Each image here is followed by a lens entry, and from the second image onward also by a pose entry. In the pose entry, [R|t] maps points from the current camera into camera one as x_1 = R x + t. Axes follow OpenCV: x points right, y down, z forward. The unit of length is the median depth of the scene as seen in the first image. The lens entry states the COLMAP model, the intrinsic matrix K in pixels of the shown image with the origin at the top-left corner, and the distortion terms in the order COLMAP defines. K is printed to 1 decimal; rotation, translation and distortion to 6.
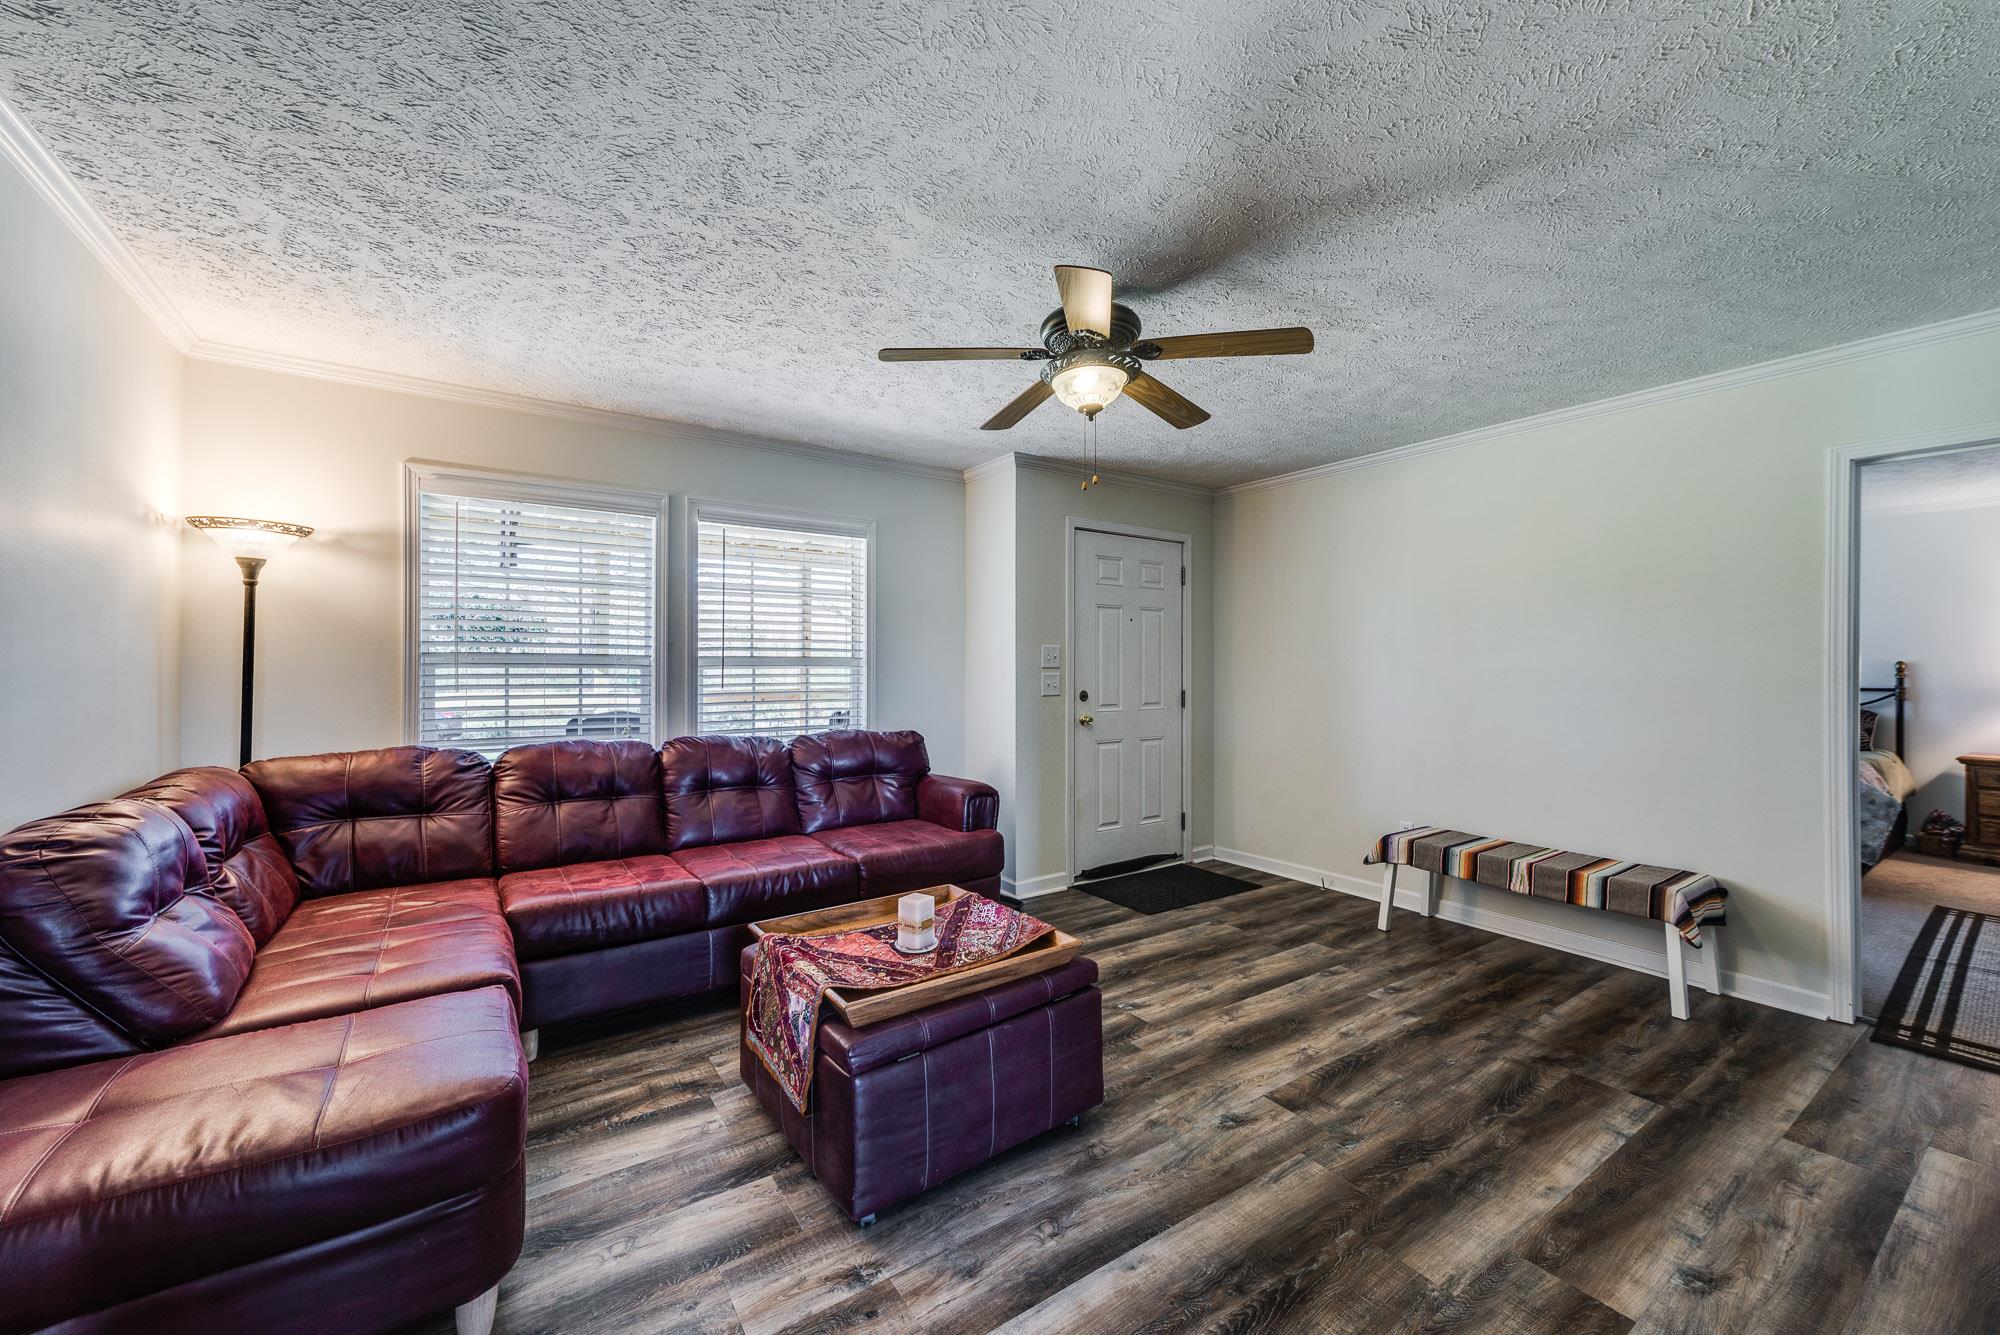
lens RADIAL K [[772.4, 0, 1000.9], [0, 772.4, 661.3], [0, 0, 1]] dist [0.009589, -0.004023]
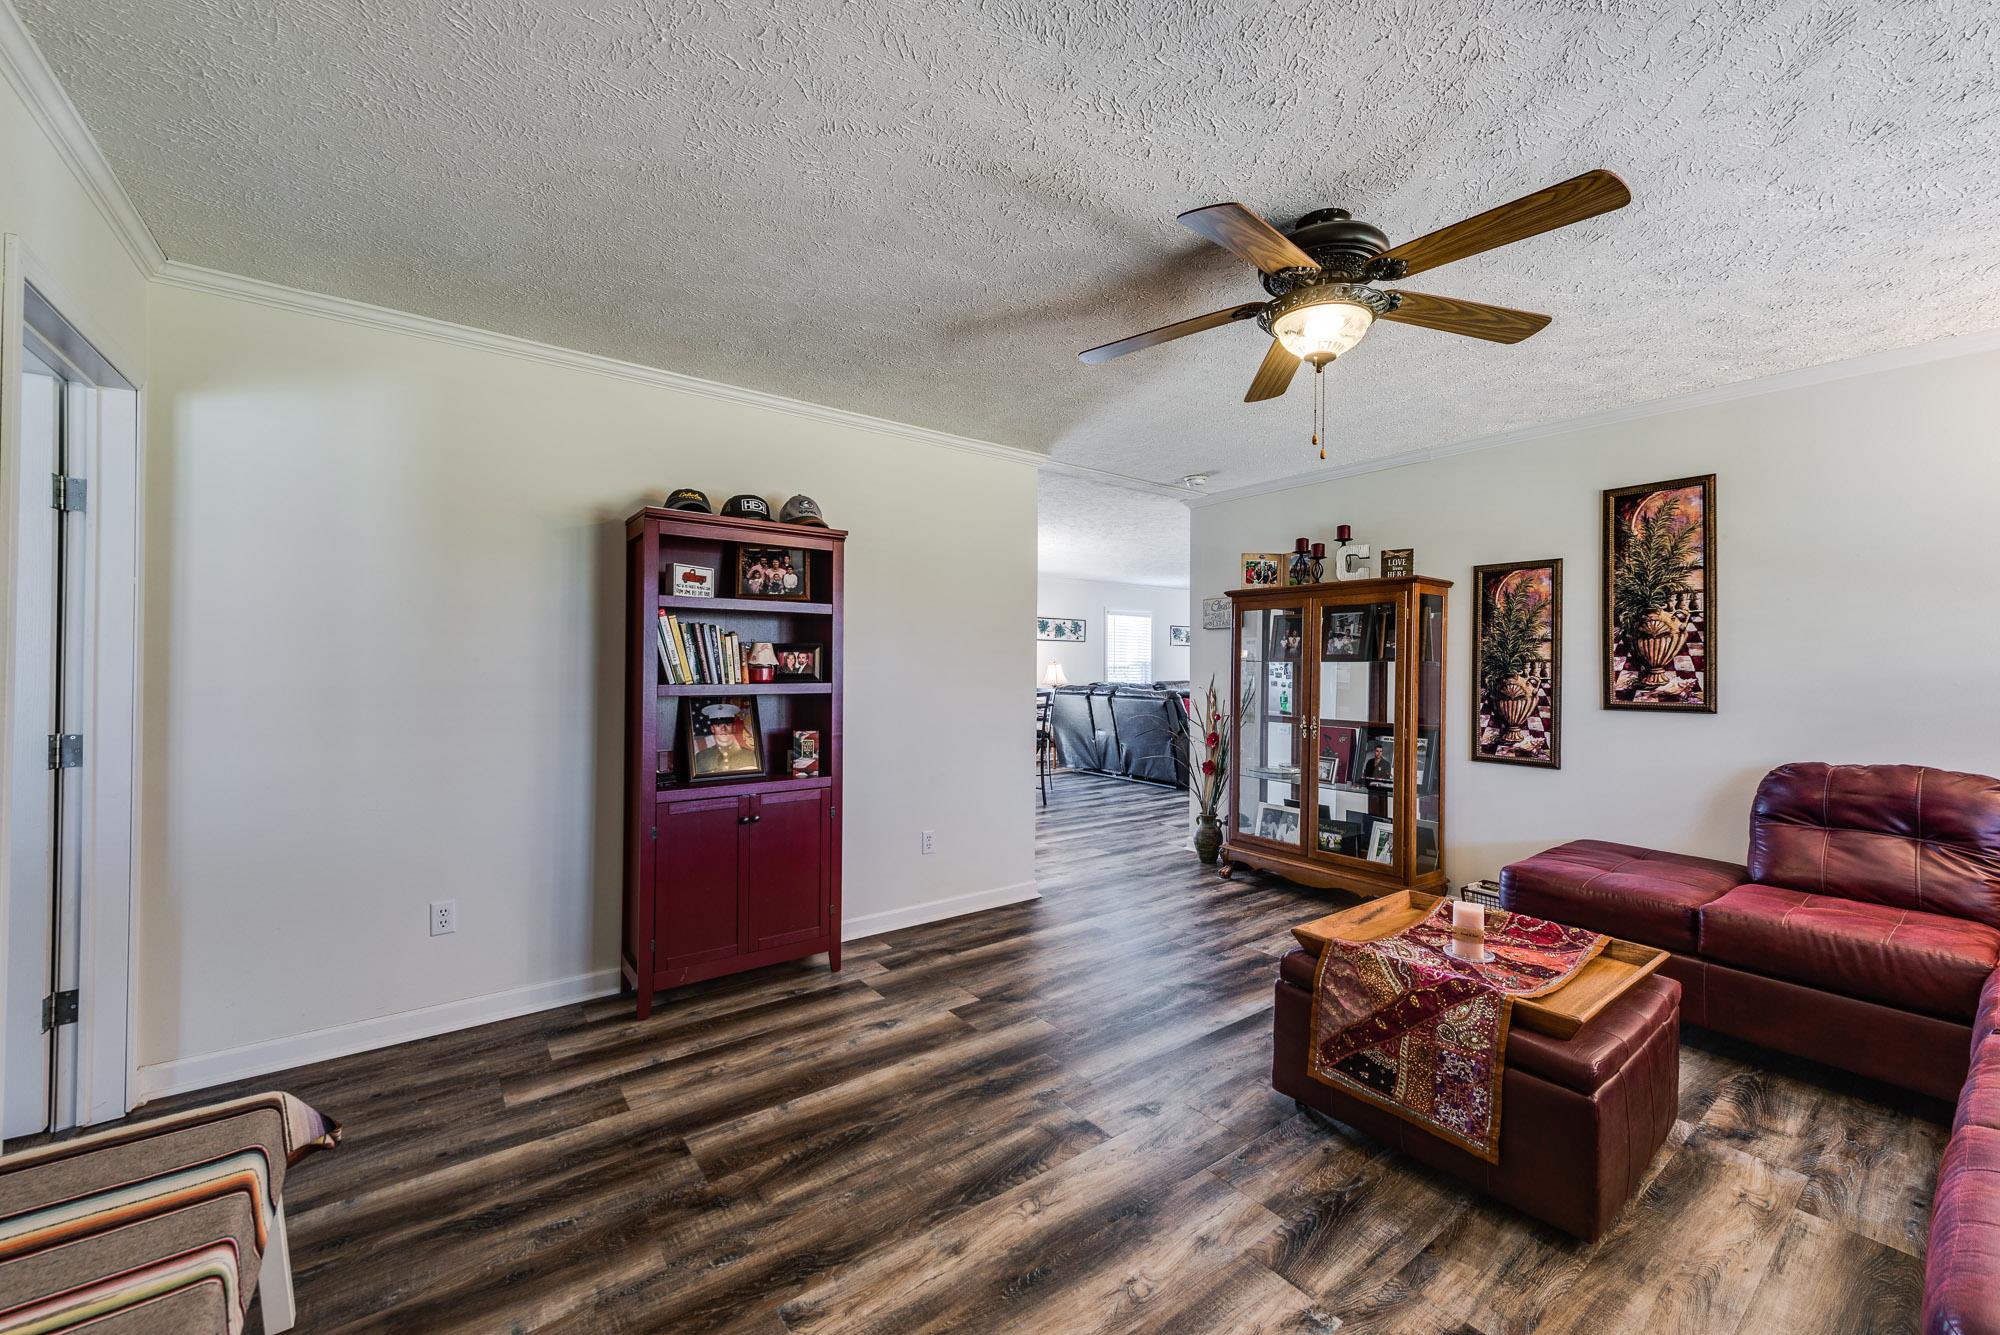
lens RADIAL K [[772.4, 0, 1000.9], [0, 772.4, 661.3], [0, 0, 1]] dist [0.009589, -0.004023]
pose [[-0.999226, -0.010987, -0.037762, 0.508054], [-0.010937, 0.999939, -0.001530, 0.004435], [0.037776, -0.001116, -0.999286, 1.898824]]
